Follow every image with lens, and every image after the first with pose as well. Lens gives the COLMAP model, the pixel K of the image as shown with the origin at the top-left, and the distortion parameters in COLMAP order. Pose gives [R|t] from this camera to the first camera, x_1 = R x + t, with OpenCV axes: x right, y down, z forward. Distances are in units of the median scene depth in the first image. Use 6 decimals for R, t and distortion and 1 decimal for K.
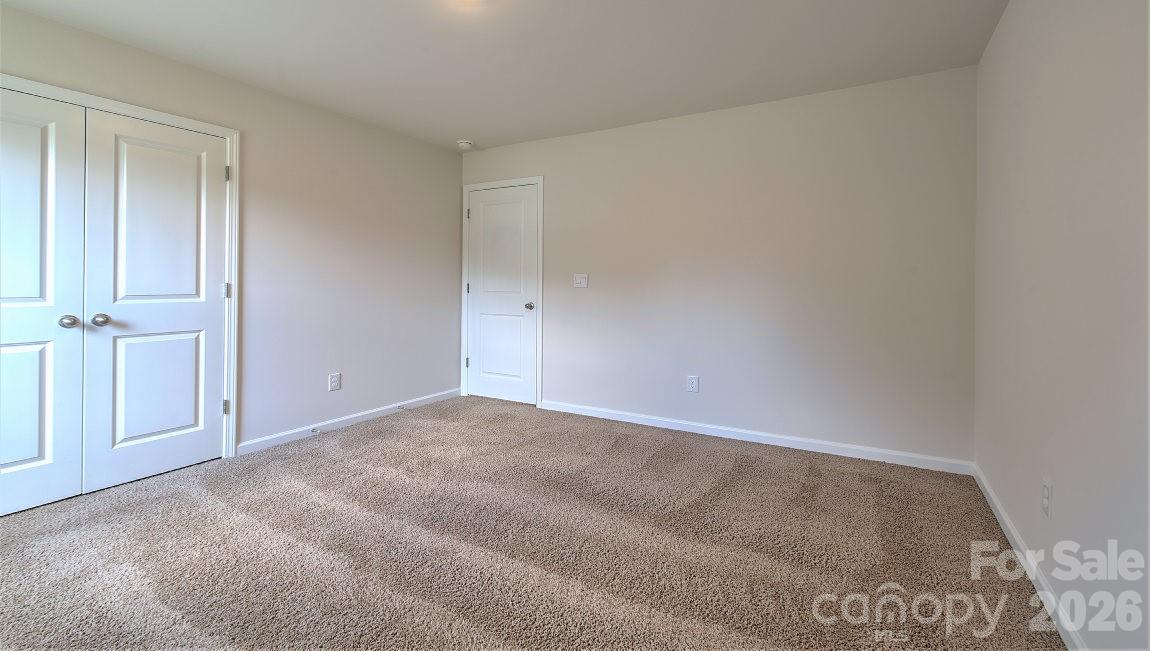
lens RADIAL K [[493.7, 0, 564.3], [0, 493.7, 327.4], [0, 0, 1]] dist [-0.001192, -0.000134]
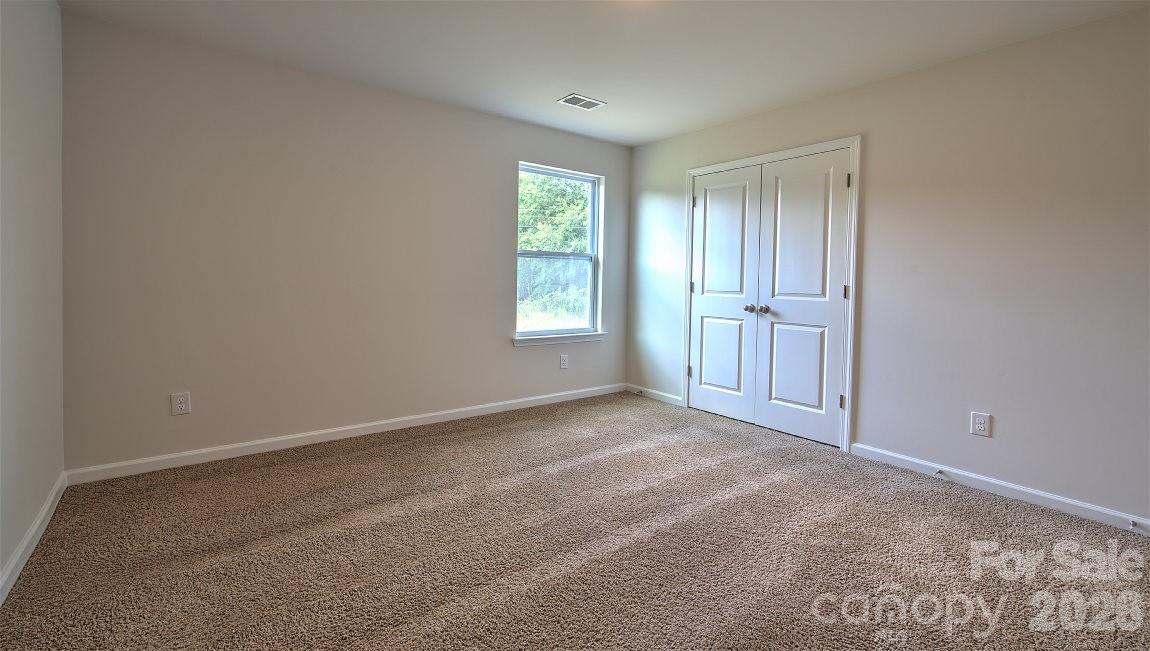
lens RADIAL K [[495.8, 0, 575.6], [0, 495.8, 326.8], [0, 0, 1]] dist [0.001885, -0.000121]
pose [[-0.362634, 0.083868, -0.928150, 0.555828], [-0.100590, 0.986601, 0.128451, -0.086394], [0.926487, 0.139943, -0.349339, 0.911856]]
